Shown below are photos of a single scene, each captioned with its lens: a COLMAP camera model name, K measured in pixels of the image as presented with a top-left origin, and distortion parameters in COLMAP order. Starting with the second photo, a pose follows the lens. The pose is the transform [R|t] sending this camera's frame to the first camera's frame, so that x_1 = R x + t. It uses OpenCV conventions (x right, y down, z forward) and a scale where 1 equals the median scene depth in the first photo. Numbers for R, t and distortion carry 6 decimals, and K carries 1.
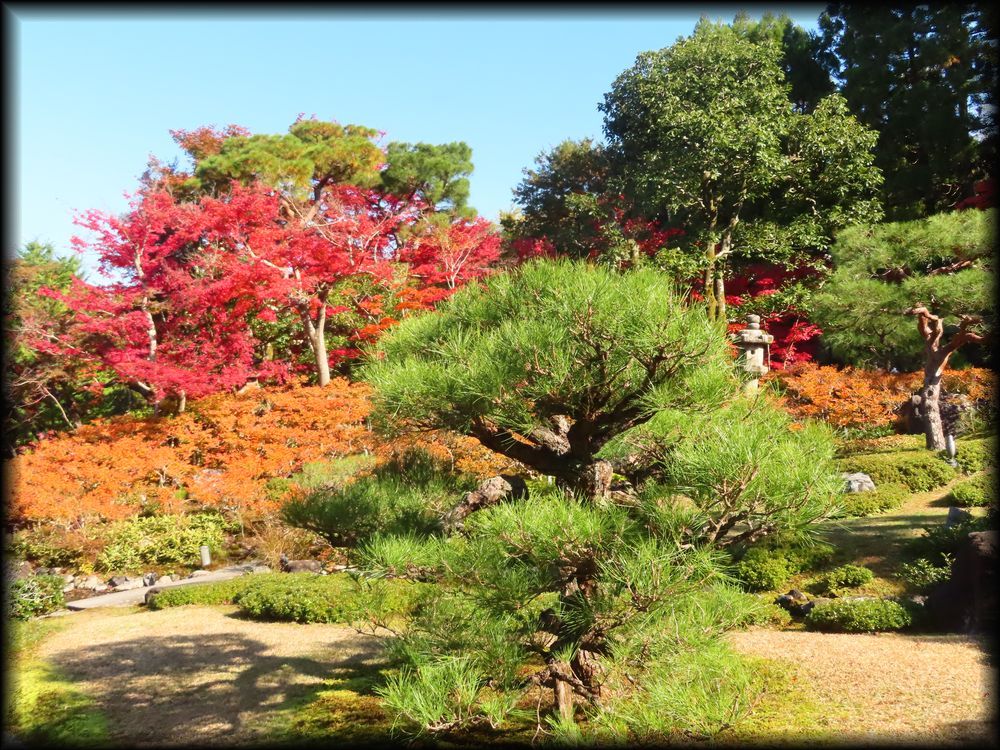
lens RADIAL K [[1133.7, 0, 500.0], [0, 1133.7, 375.0], [0, 0, 1]] dist [-0.023075, 0.011744]
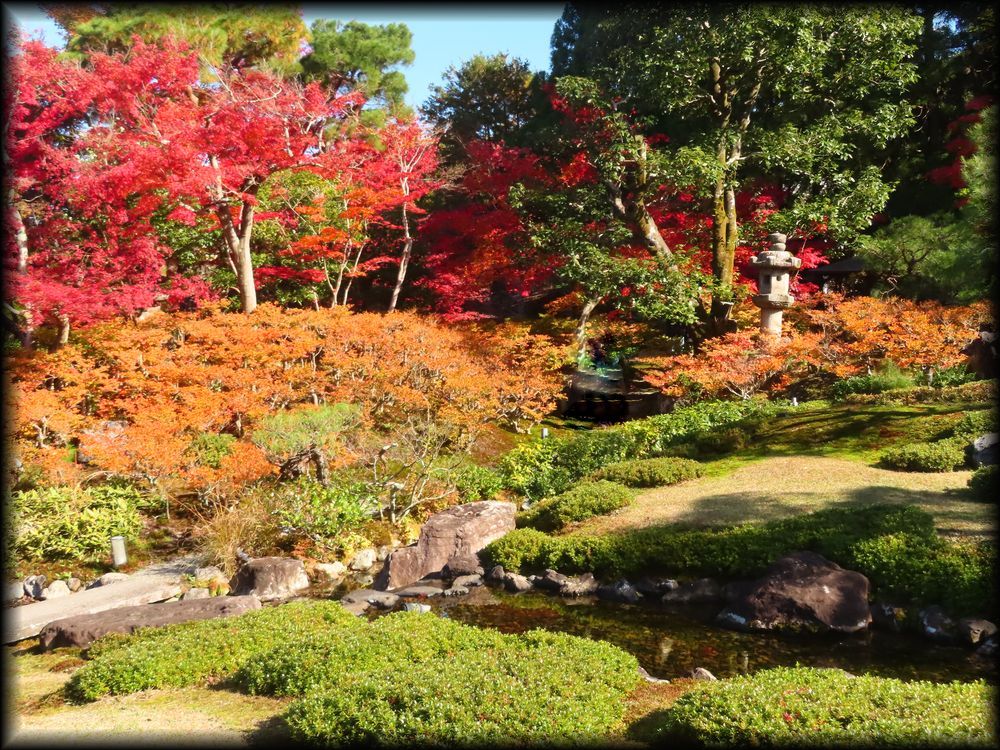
lens RADIAL K [[1133.7, 0, 500.0], [0, 1133.7, 375.0], [0, 0, 1]] dist [-0.023075, 0.011744]
pose [[0.992777, 0.005991, 0.119823, -0.083813], [-0.011964, 0.998718, 0.049193, 0.013083], [-0.119375, -0.050272, 0.991576, 0.221196]]
